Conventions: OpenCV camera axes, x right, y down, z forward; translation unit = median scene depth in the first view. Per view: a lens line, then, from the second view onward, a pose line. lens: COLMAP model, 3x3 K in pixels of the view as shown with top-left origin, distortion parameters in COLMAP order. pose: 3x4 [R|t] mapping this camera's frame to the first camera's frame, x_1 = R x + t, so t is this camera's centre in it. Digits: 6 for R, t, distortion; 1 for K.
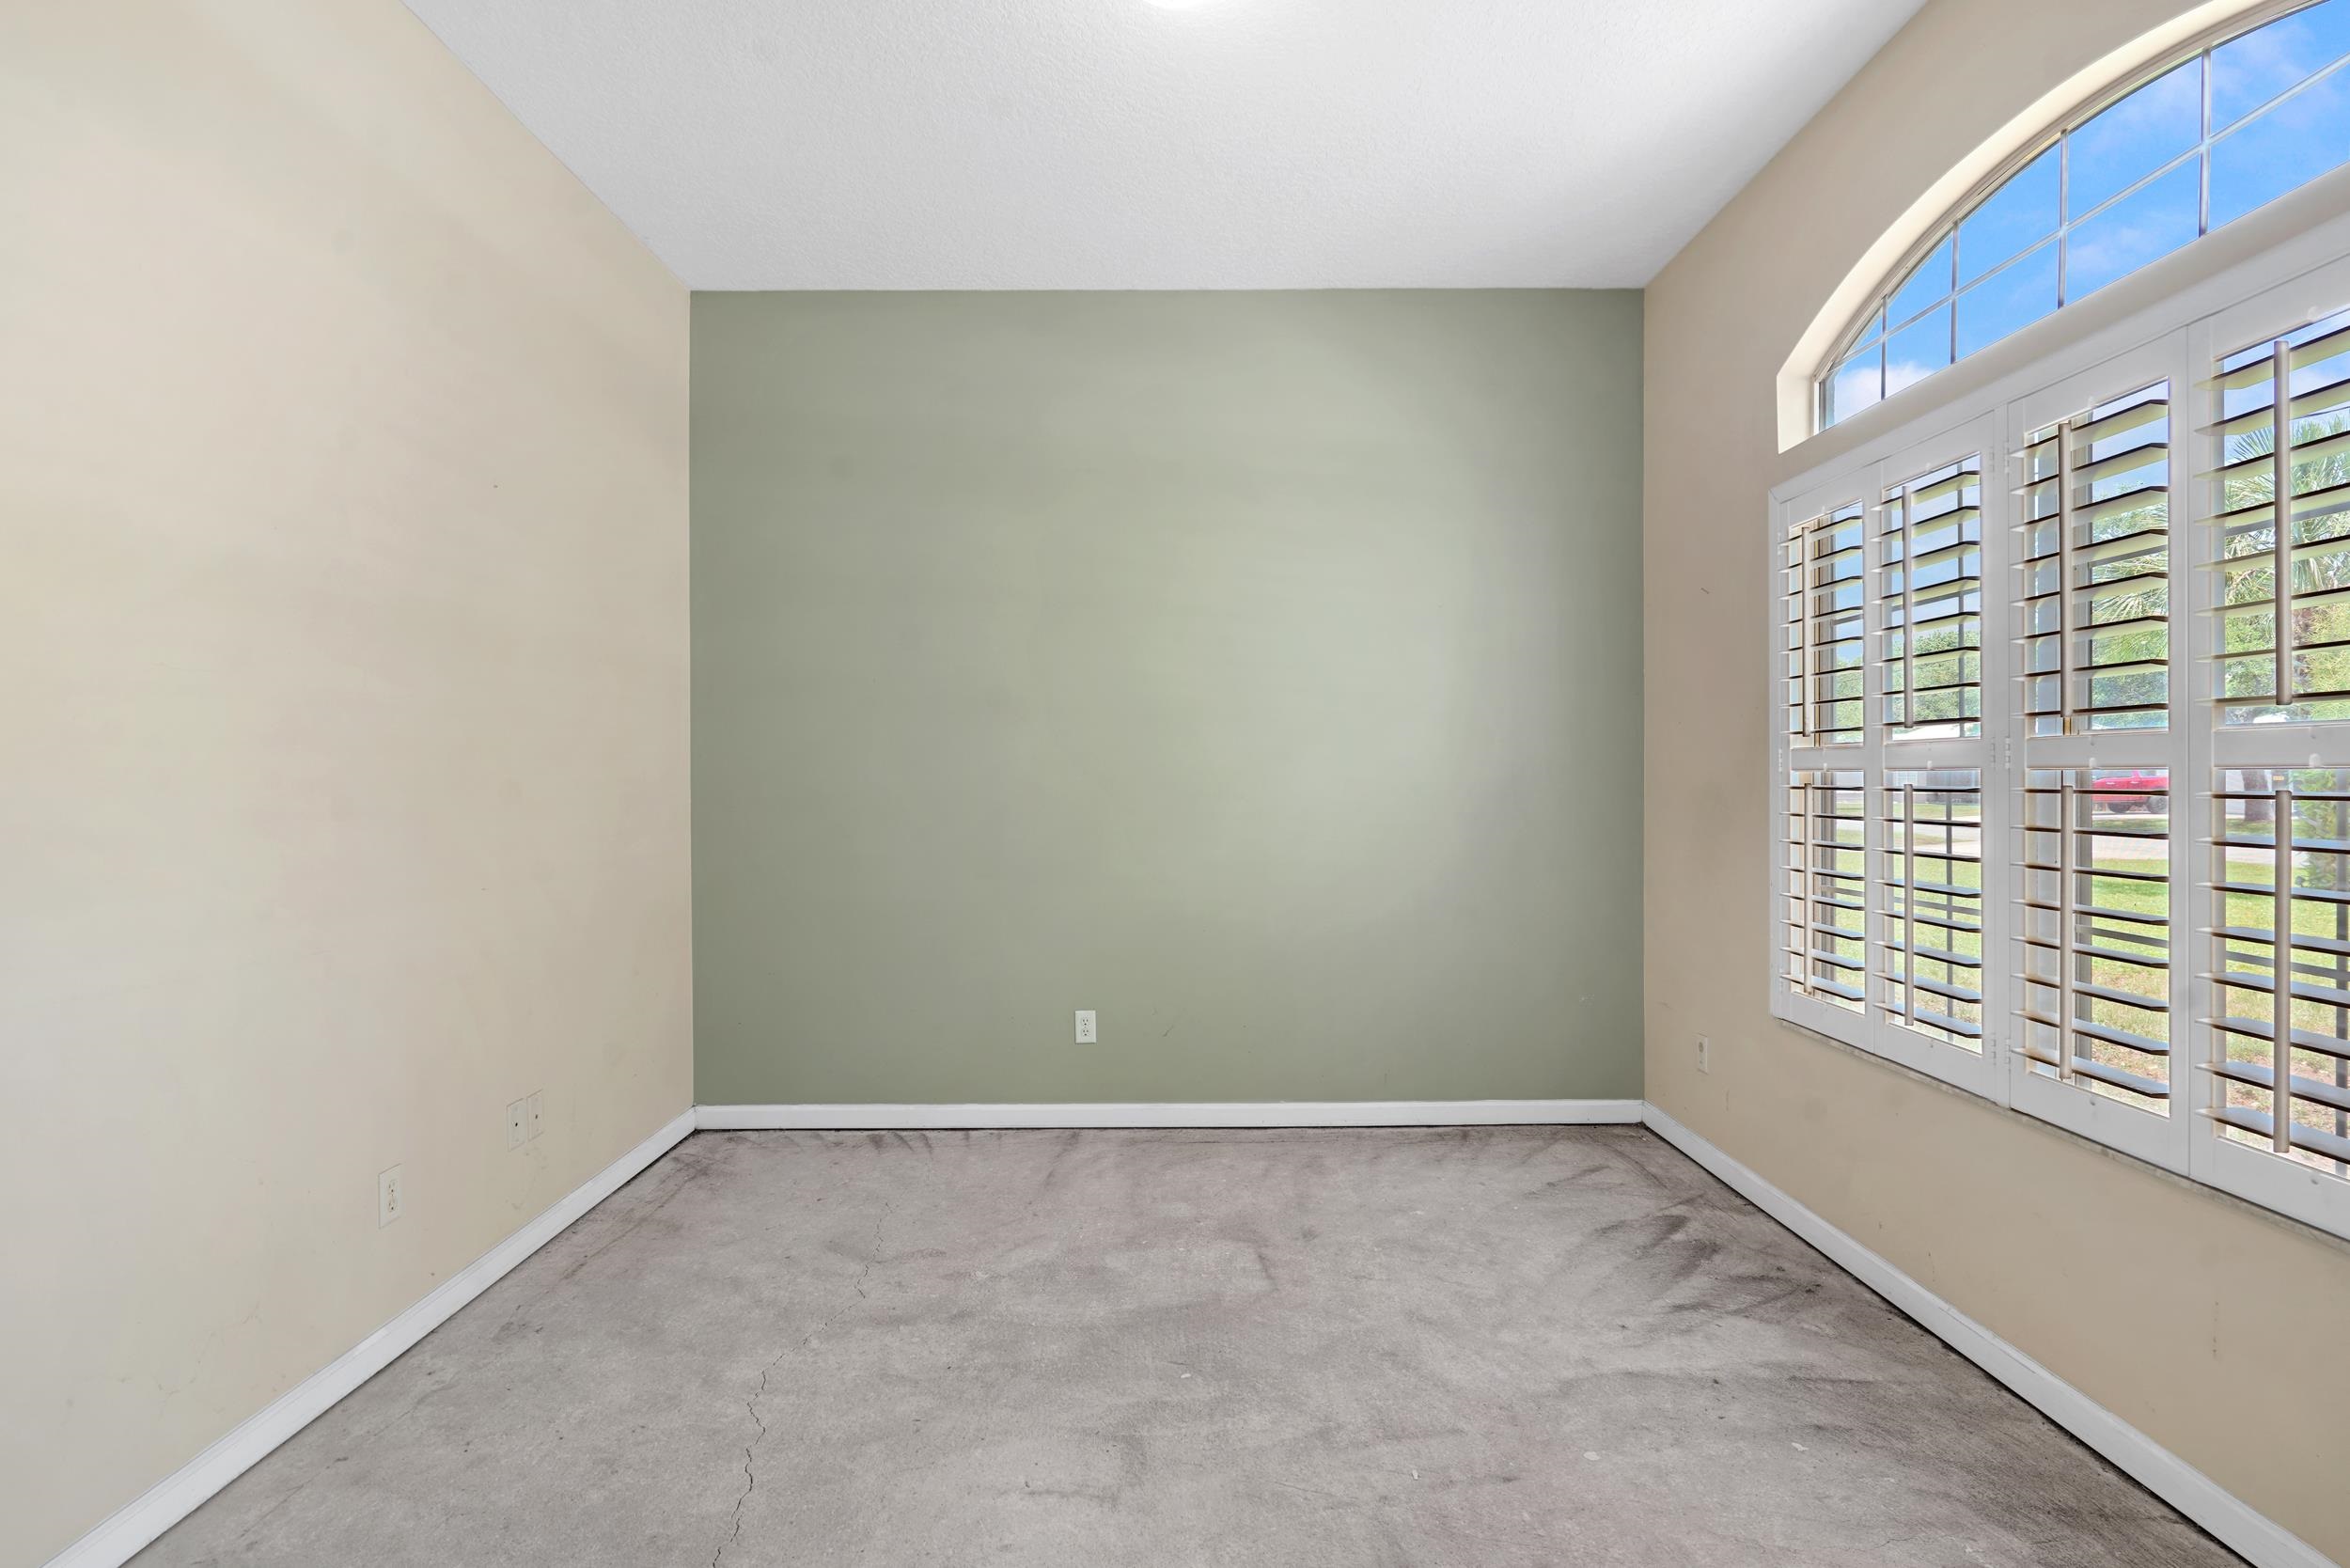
lens RADIAL K [[1167.7, 0, 1163.4], [0, 1167.7, 779.4], [0, 0, 1]] dist [-0.013182, 0.007987]
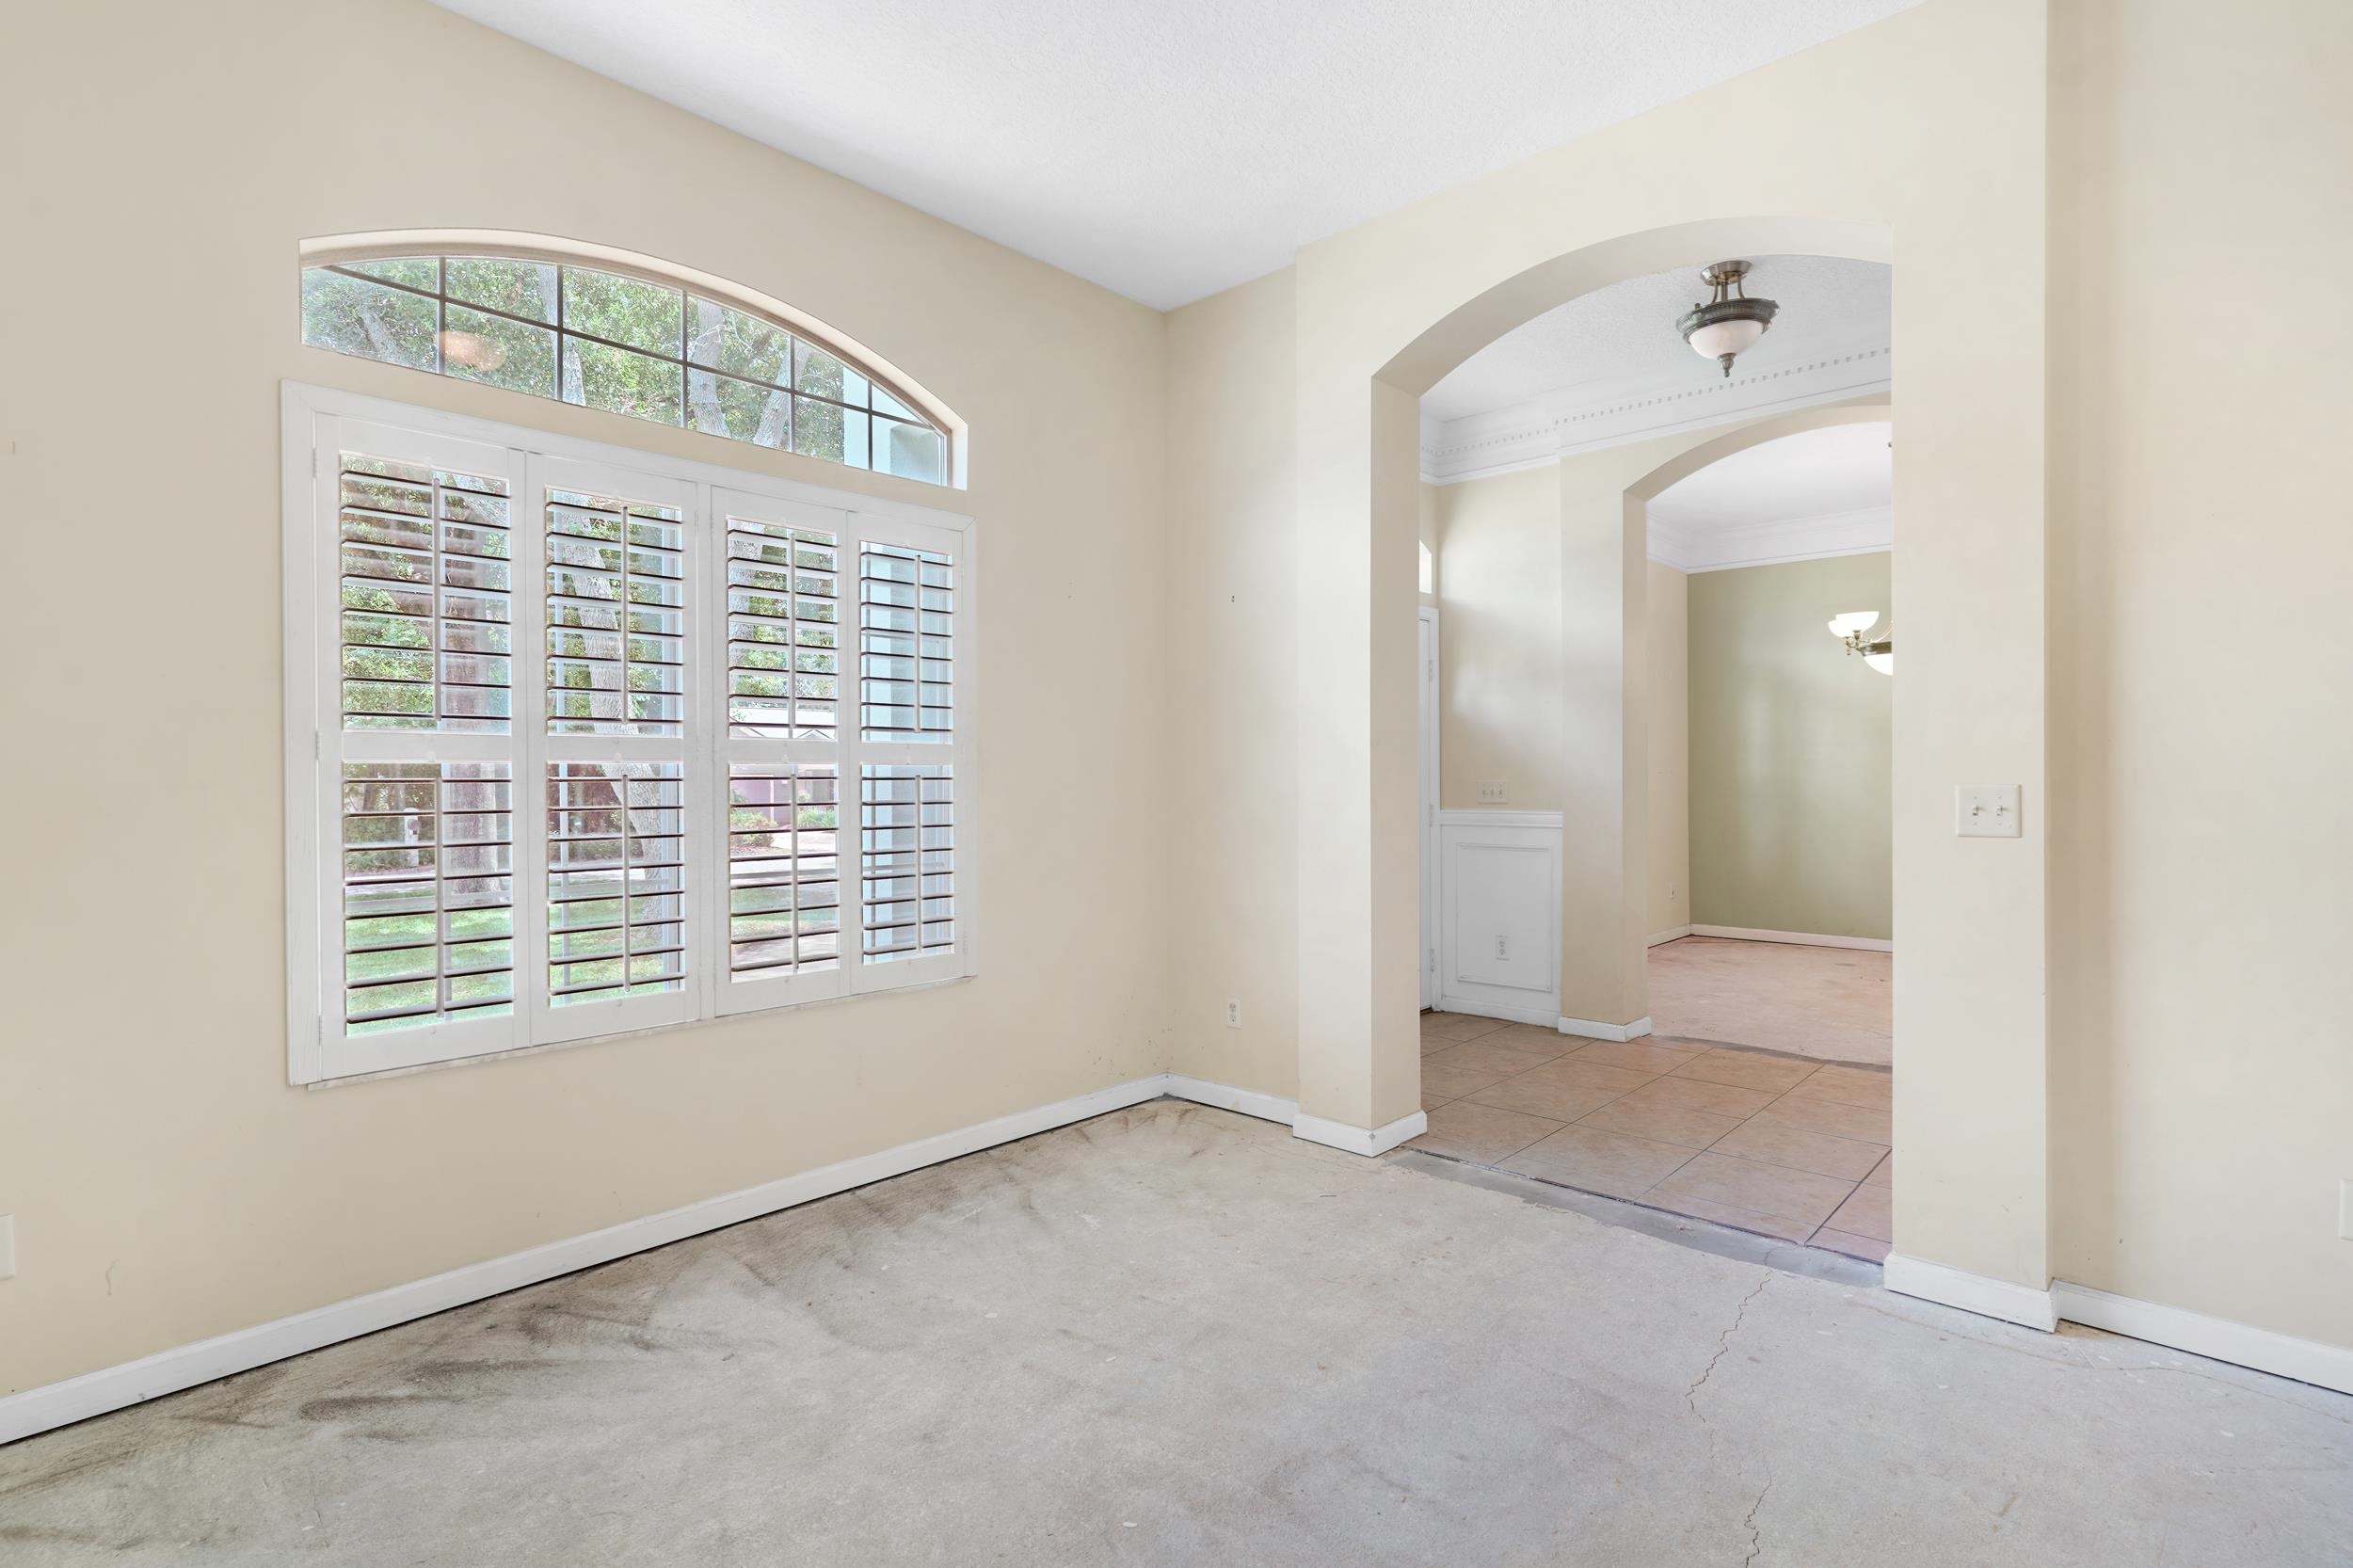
lens RADIAL K [[1169.1, 0, 1164.9], [0, 1169.1, 779.4], [0, 0, 1]] dist [-0.013182, 0.007987]
pose [[-0.732696, 0.005441, 0.680534, -0.506352], [0.010128, 0.999944, 0.002910, 0.011430], [-0.680480, 0.009025, -0.732711, 1.480006]]
